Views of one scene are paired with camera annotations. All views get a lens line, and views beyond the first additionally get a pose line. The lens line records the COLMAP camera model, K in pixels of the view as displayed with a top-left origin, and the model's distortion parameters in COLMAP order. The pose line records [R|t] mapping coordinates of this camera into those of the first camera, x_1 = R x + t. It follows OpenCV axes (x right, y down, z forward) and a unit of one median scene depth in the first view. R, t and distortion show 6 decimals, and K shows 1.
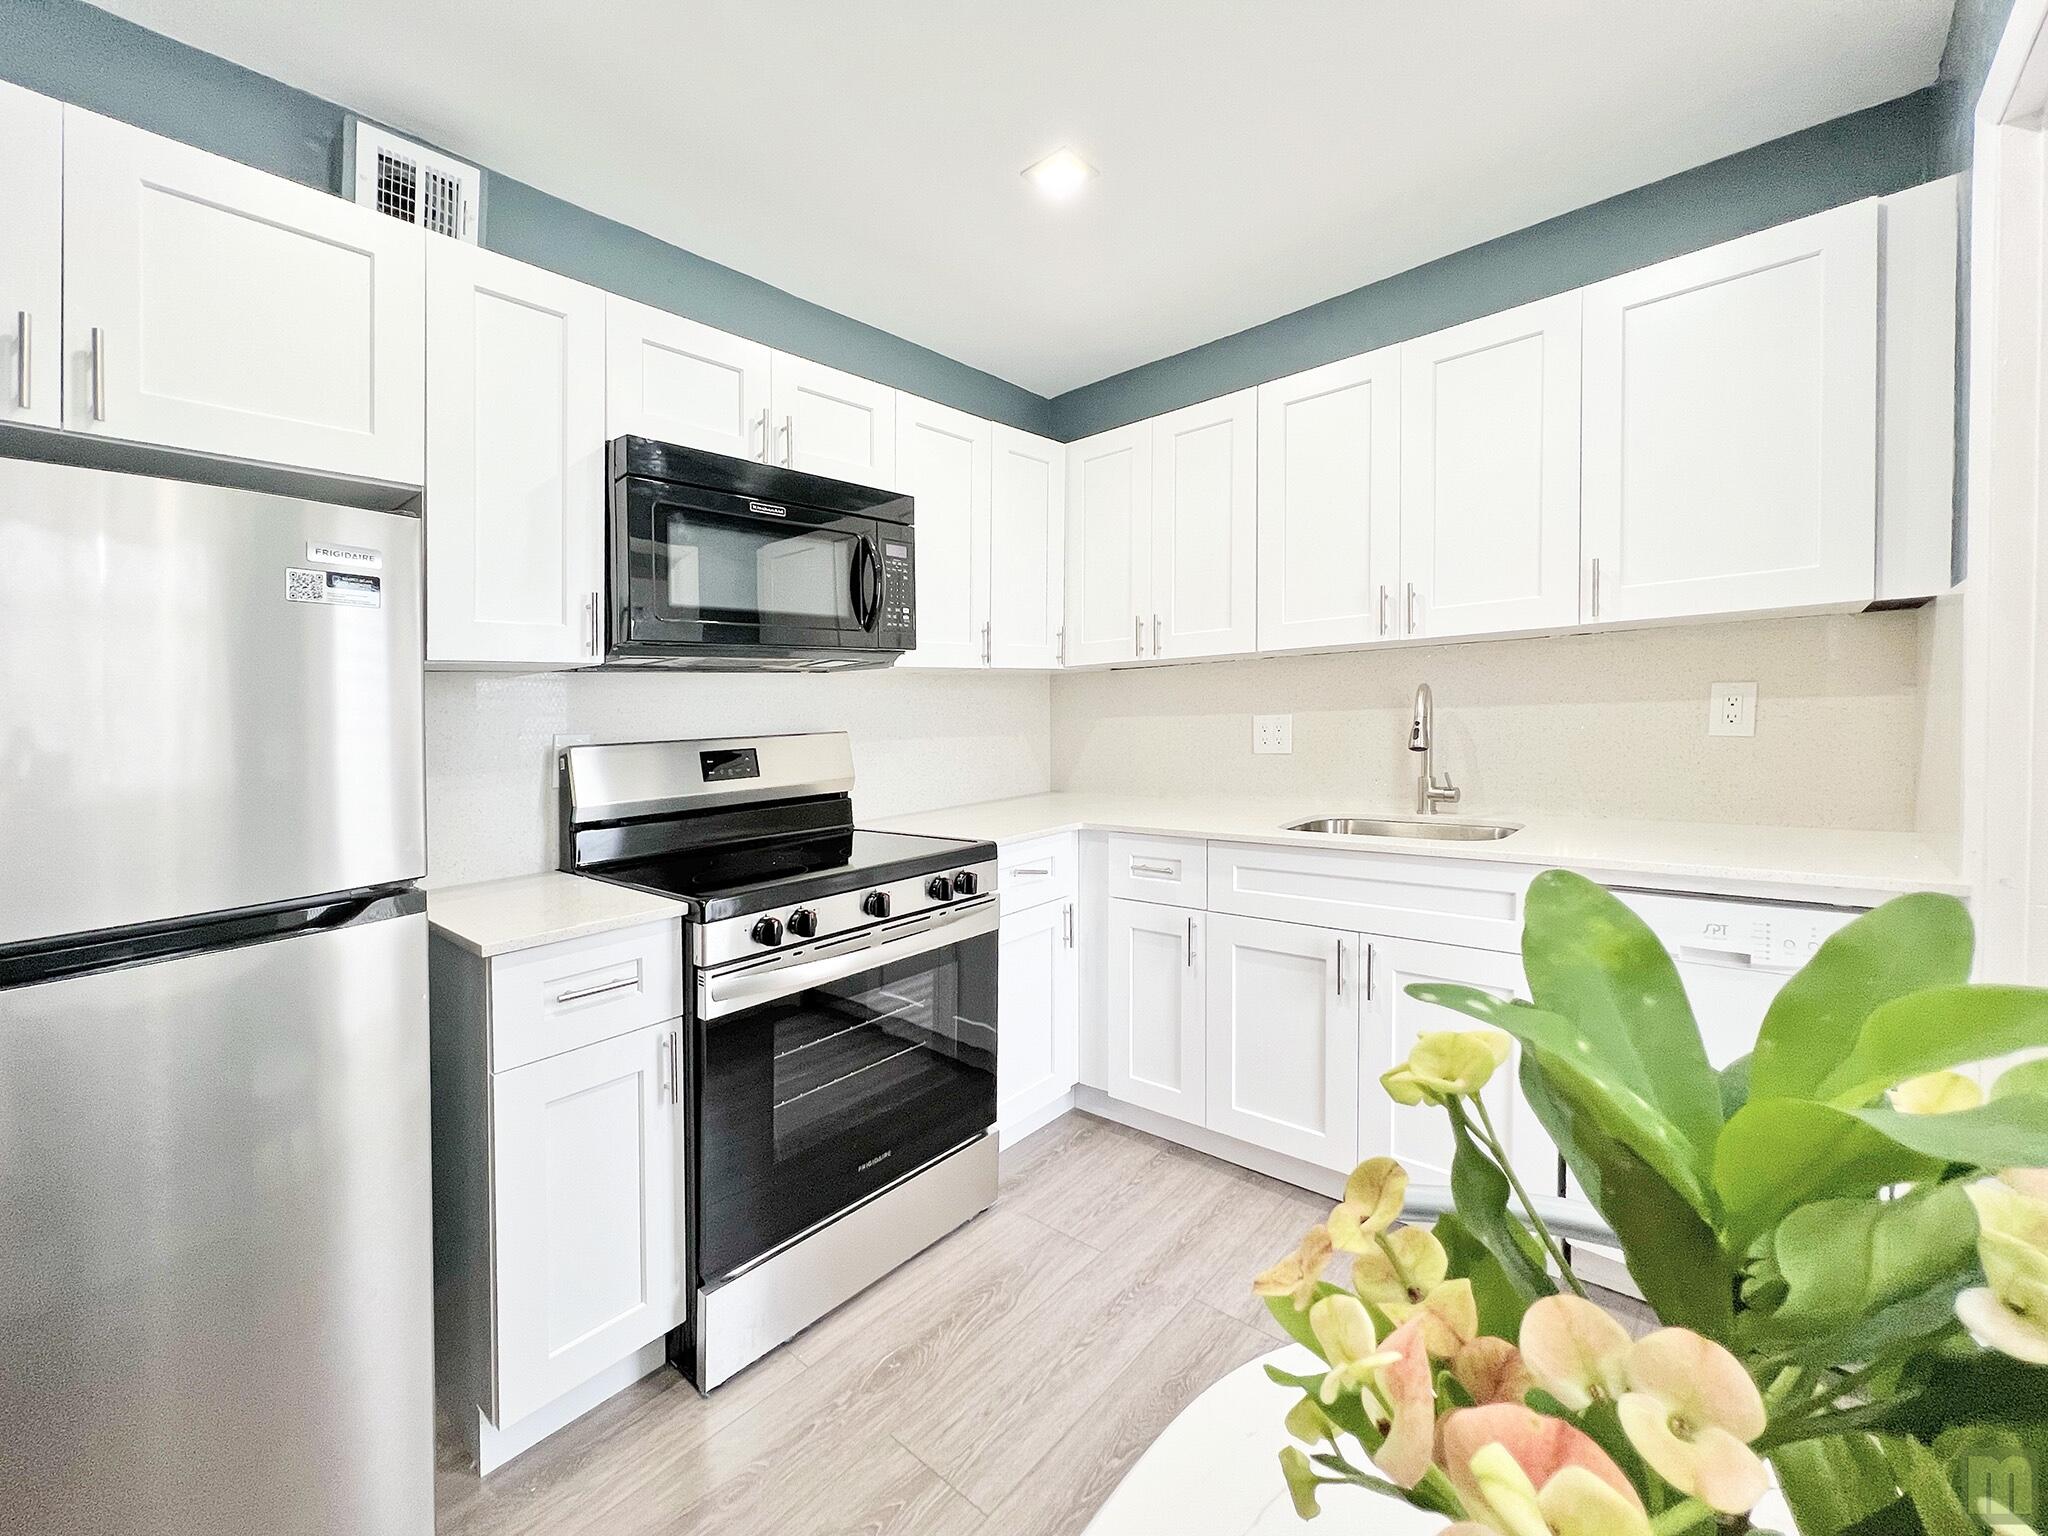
lens RADIAL K [[835.4, 0, 1022.9], [0, 835.4, 744.6], [0, 0, 1]] dist [0.002050, -0.000950]
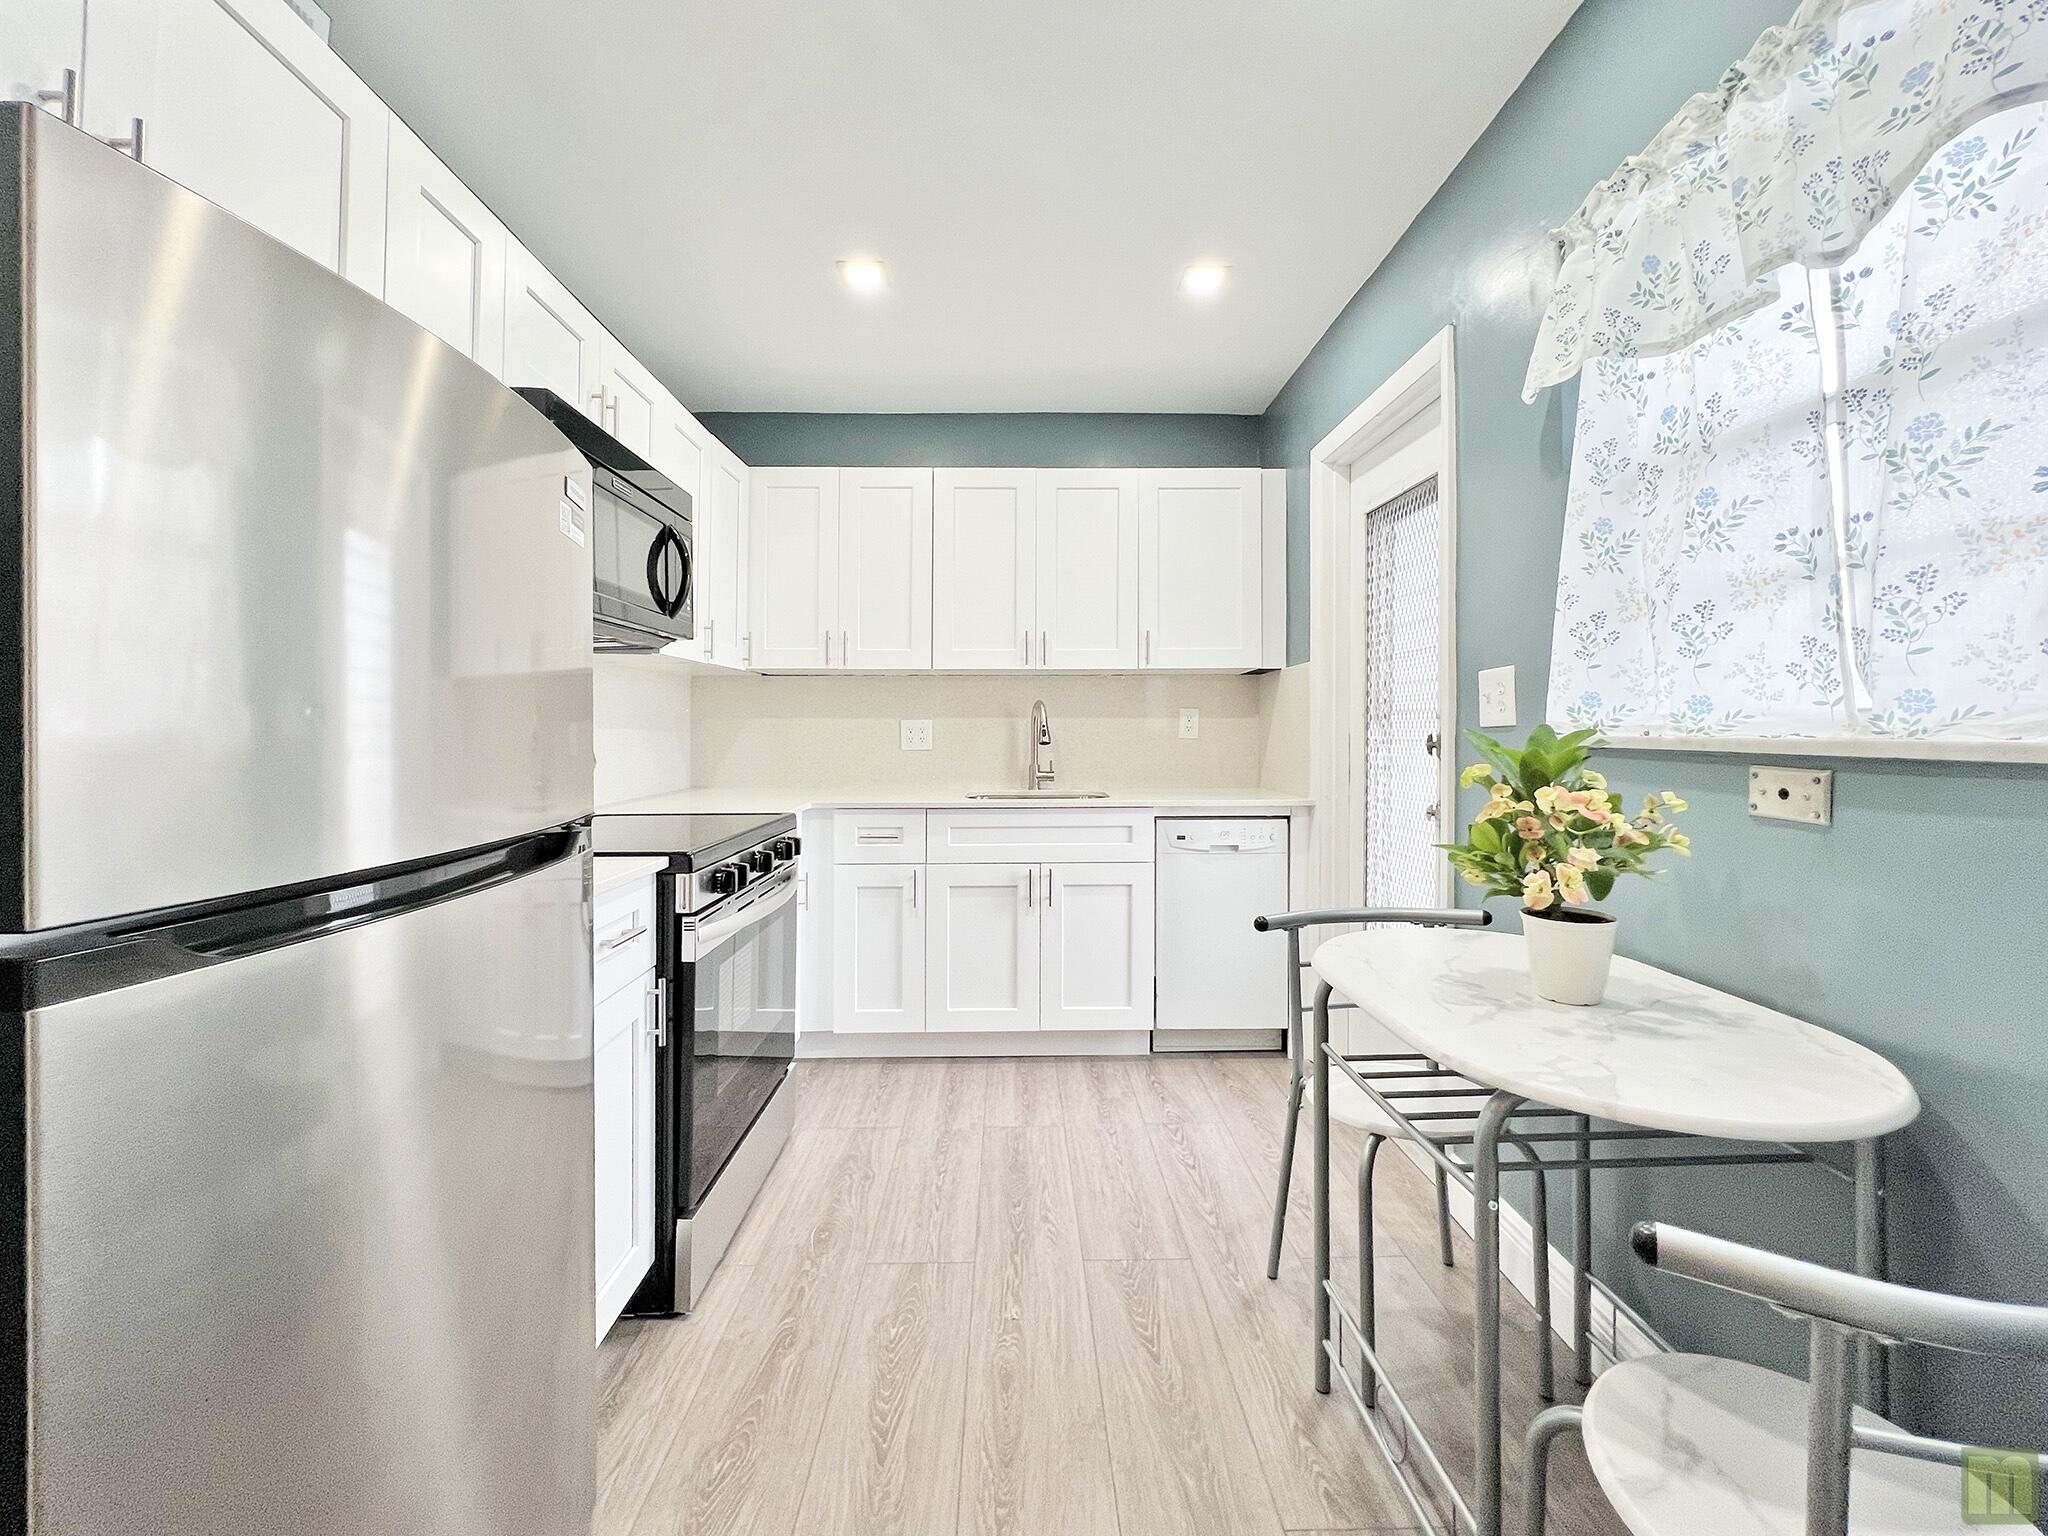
lens RADIAL K [[835.4, 0, 1025.0], [0, 835.4, 733.8], [0, 0, 1]] dist [0.002050, -0.000950]
pose [[0.740927, 0.031073, 0.670867, -0.550199], [-0.001186, 0.998988, -0.044961, 0.055359], [-0.671585, 0.032517, 0.740214, -0.075440]]
